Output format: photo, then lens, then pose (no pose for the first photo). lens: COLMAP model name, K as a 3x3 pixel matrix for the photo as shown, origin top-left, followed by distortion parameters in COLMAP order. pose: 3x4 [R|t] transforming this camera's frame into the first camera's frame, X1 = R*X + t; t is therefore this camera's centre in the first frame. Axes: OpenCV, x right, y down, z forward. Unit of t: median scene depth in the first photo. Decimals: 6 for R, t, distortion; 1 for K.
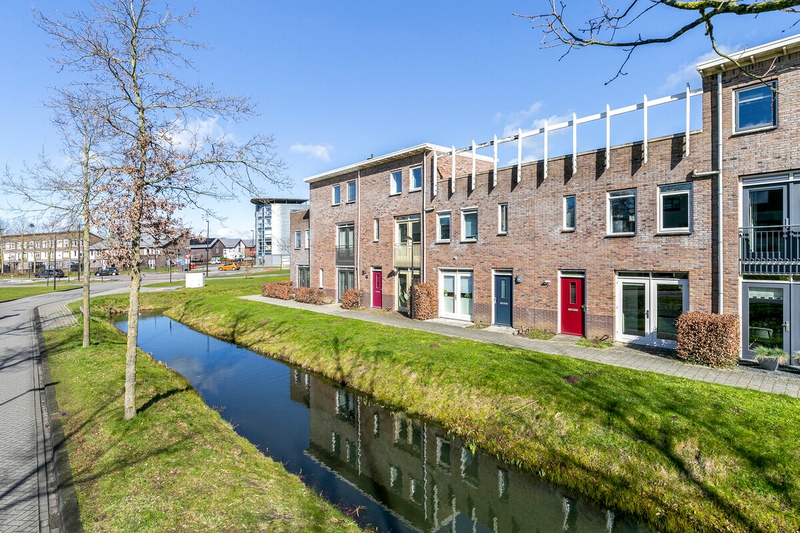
lens RADIAL K [[414.8, 0, 400.3], [0, 414.8, 265.1], [0, 0, 1]] dist [0.006397, 0.001726]
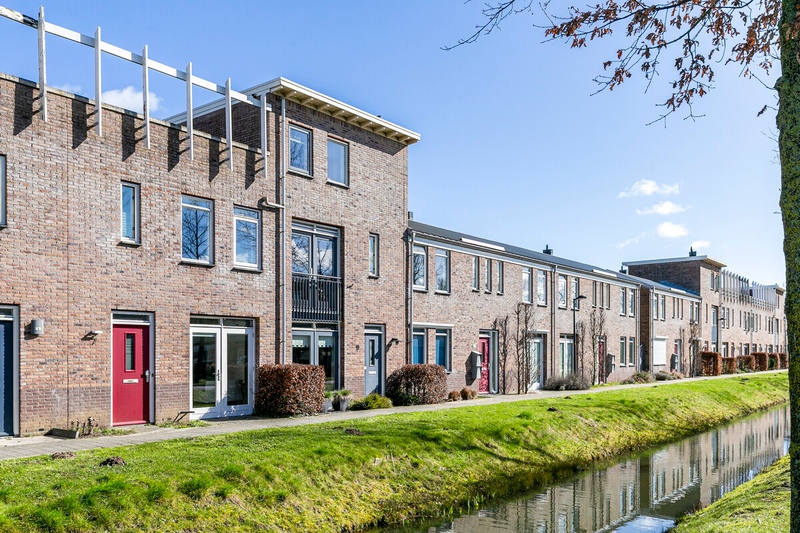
lens RADIAL K [[692.6, 0, 399.8], [0, 692.6, 267.2], [0, 0, 1]] dist [-0.011225, -0.002760]
pose [[-0.156776, 0.060940, 0.985752, -0.659549], [-0.057183, 0.995860, -0.070660, -0.003742], [-0.985977, -0.067446, -0.152642, 0.860455]]
